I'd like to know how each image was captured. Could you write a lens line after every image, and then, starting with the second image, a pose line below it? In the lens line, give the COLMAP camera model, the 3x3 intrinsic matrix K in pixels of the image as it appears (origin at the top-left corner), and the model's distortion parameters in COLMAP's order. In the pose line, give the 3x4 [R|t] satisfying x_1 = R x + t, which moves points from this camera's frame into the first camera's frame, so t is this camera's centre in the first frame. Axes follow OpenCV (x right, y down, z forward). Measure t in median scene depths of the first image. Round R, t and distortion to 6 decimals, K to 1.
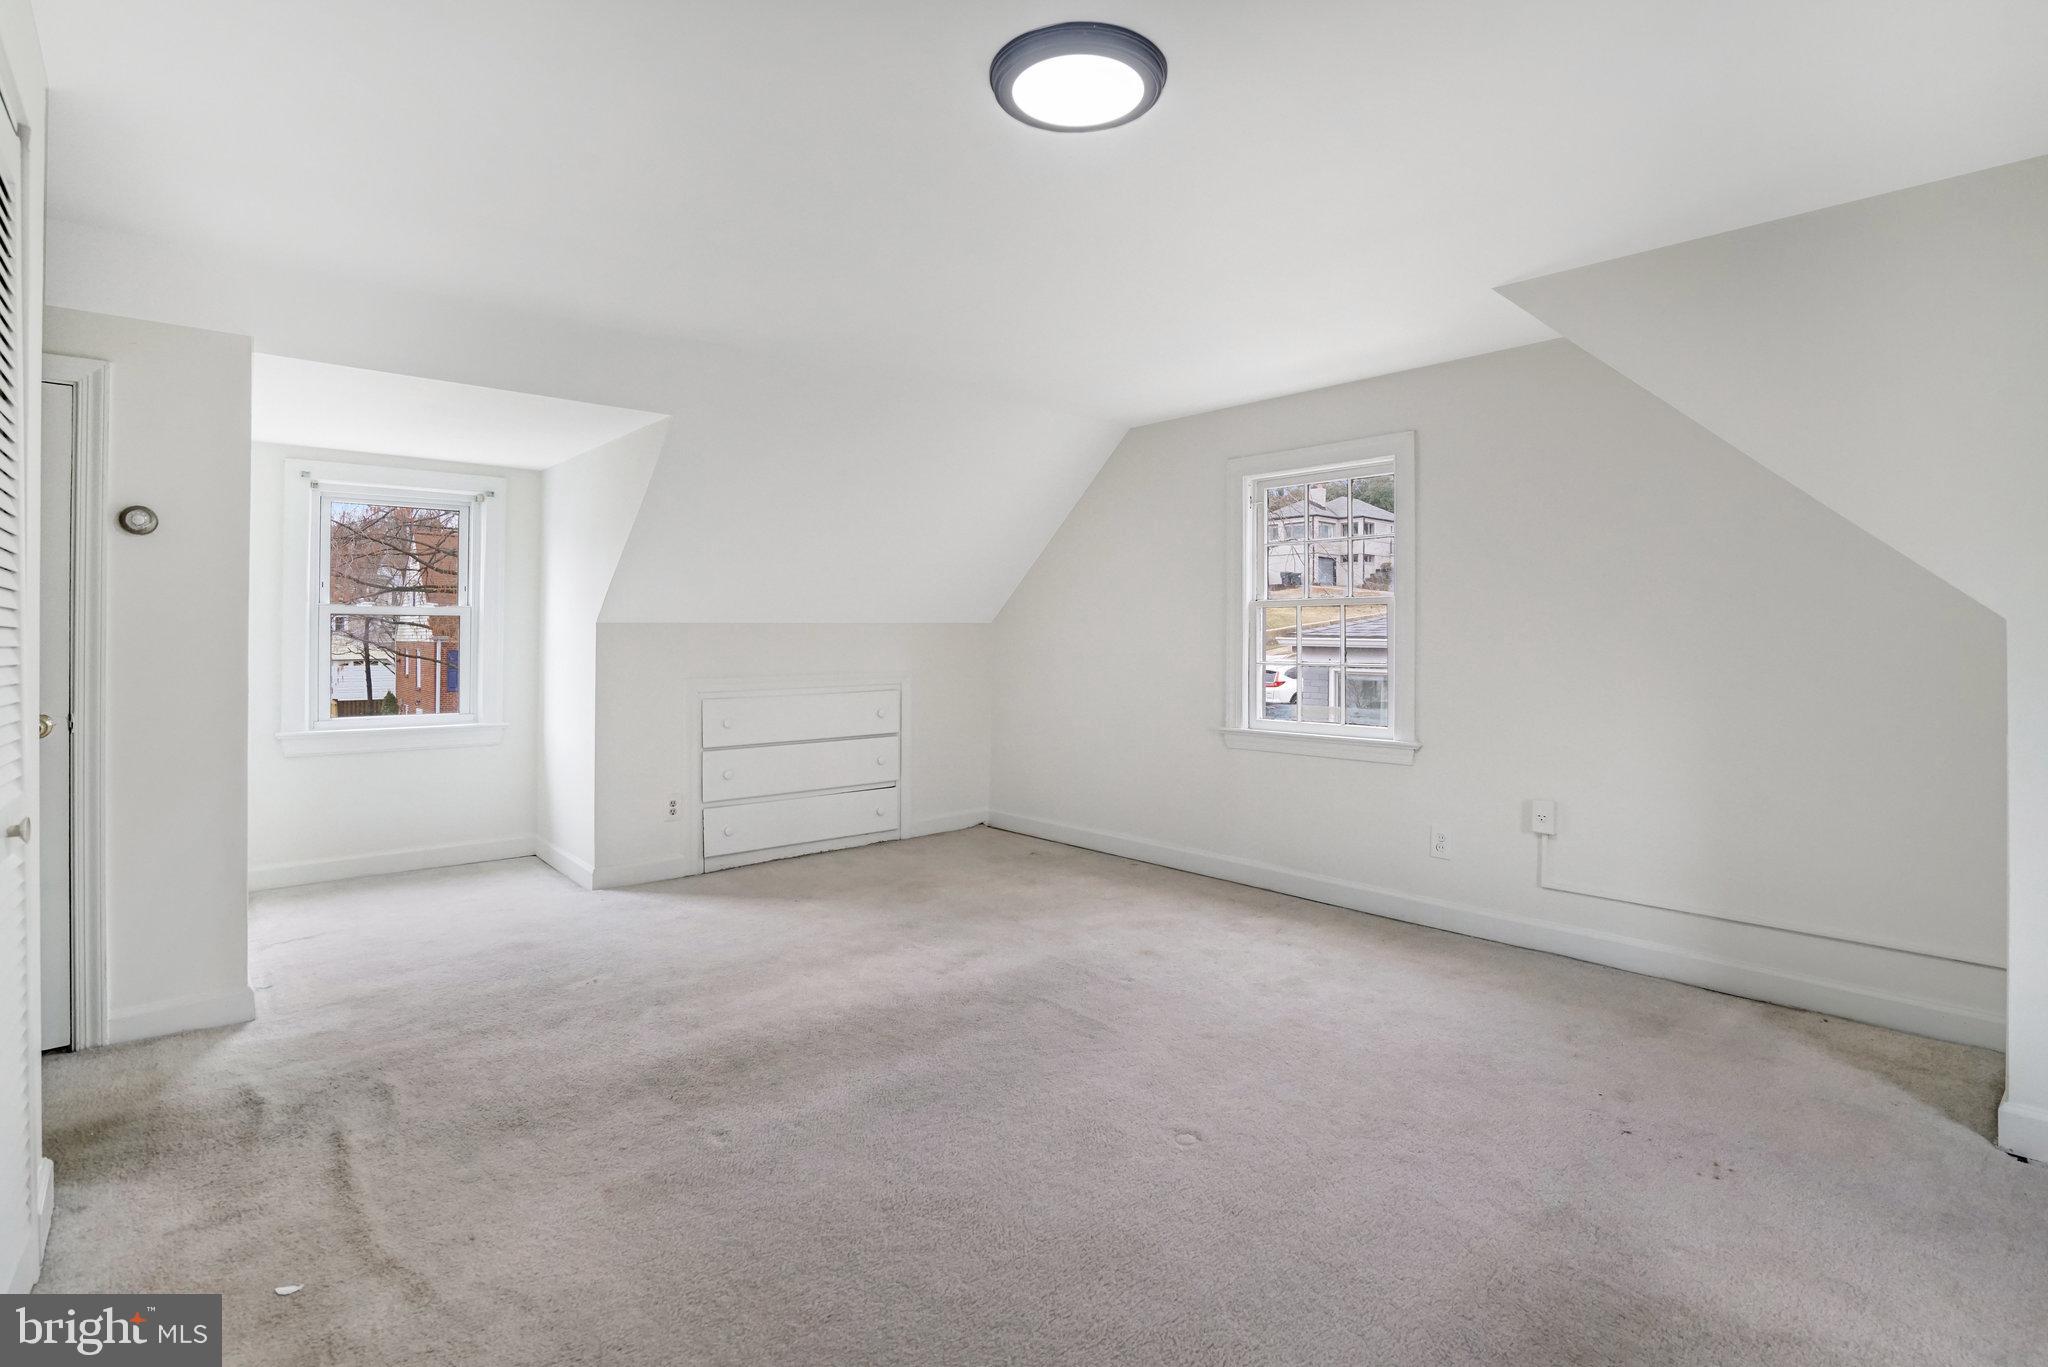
lens RADIAL K [[951.5, 0, 1078.7], [0, 951.5, 626.5], [0, 0, 1]] dist [-0.020383, 0.000788]
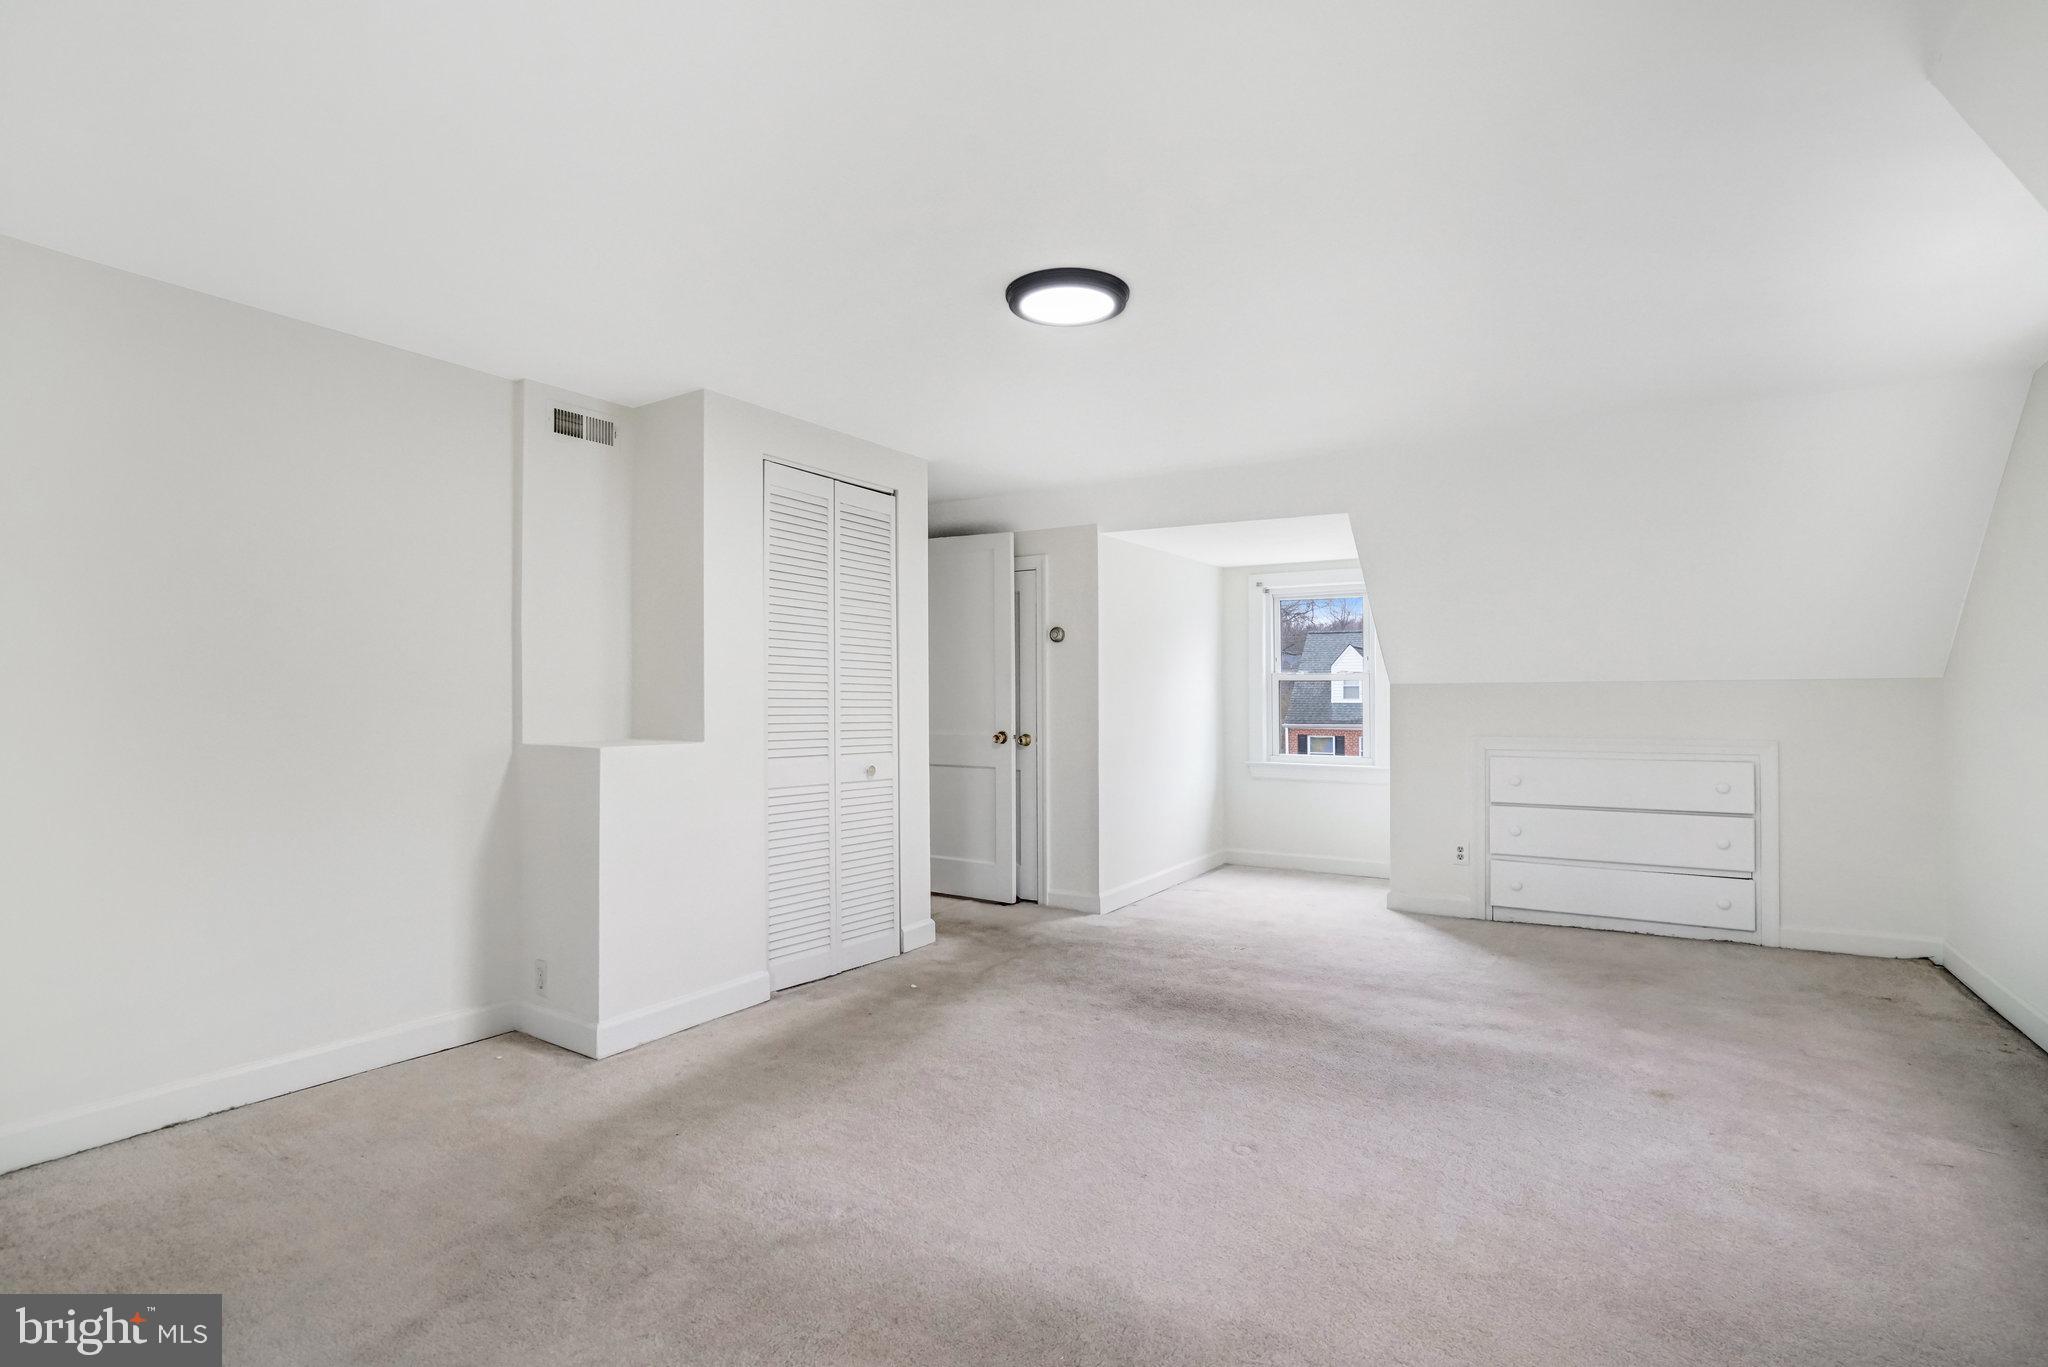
lens RADIAL K [[990.8, 0, 1029.9], [0, 990.8, 682.3], [0, 0, 1]] dist [-0.056252, 0.021687]
pose [[0.307821, -0.011343, -0.951377, 0.530417], [0.007686, 0.999926, -0.009435, 0.001297], [0.951413, -0.004408, 0.307885, 0.191198]]
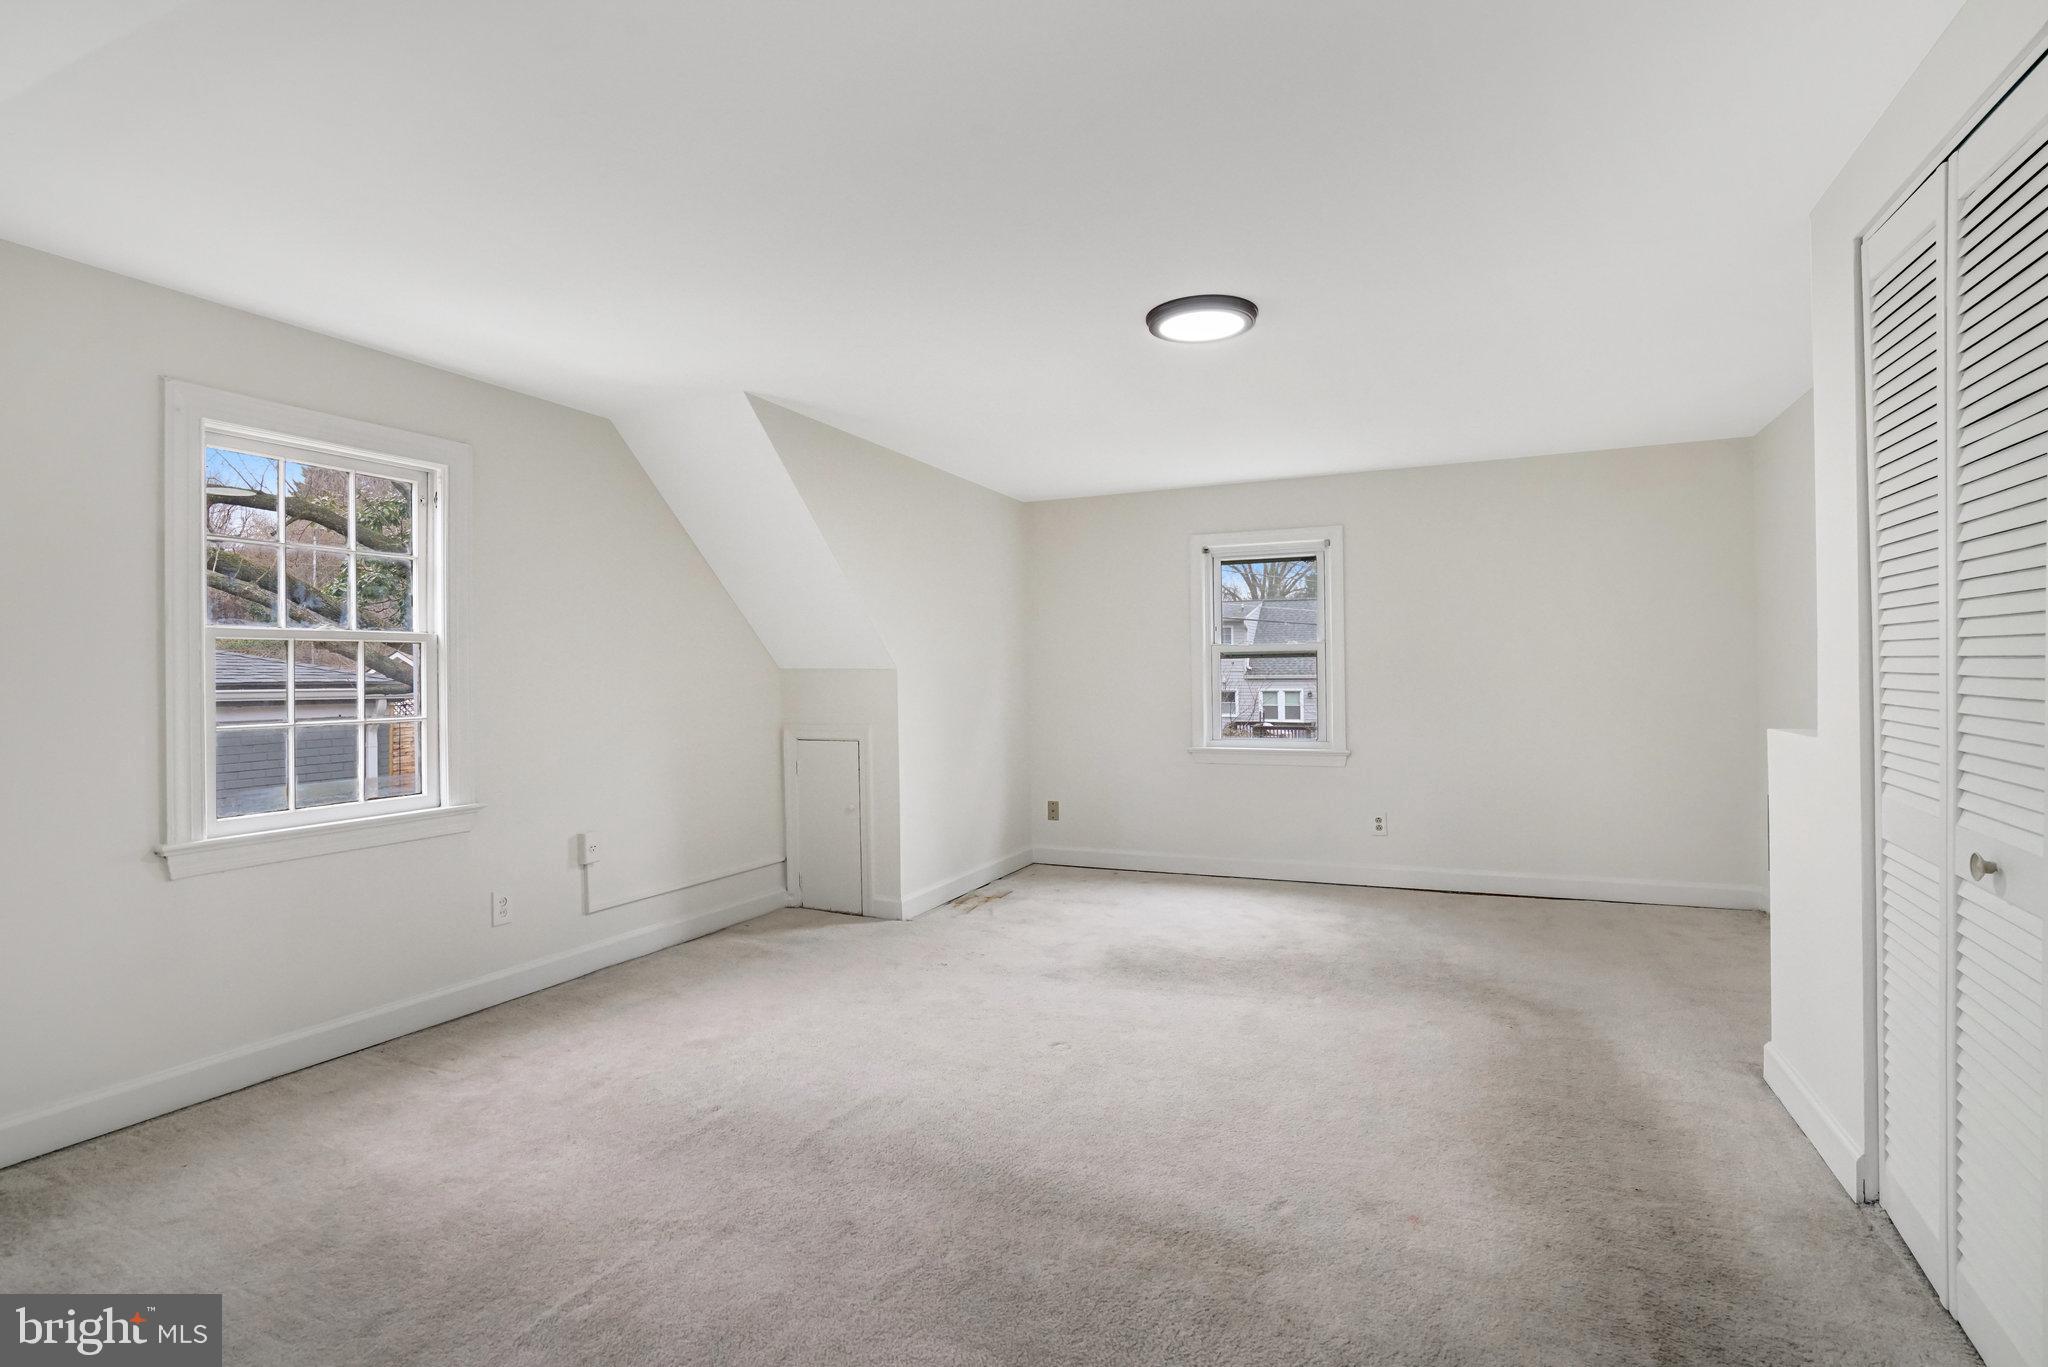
lens RADIAL K [[990.8, 0, 1029.9], [0, 990.8, 682.3], [0, 0, 1]] dist [-0.056252, 0.021687]
pose [[-0.414703, 0.002365, 0.909954, -0.563508], [0.000496, 0.999997, -0.002373, 0.010649], [-0.909957, -0.000533, -0.414703, 0.774194]]
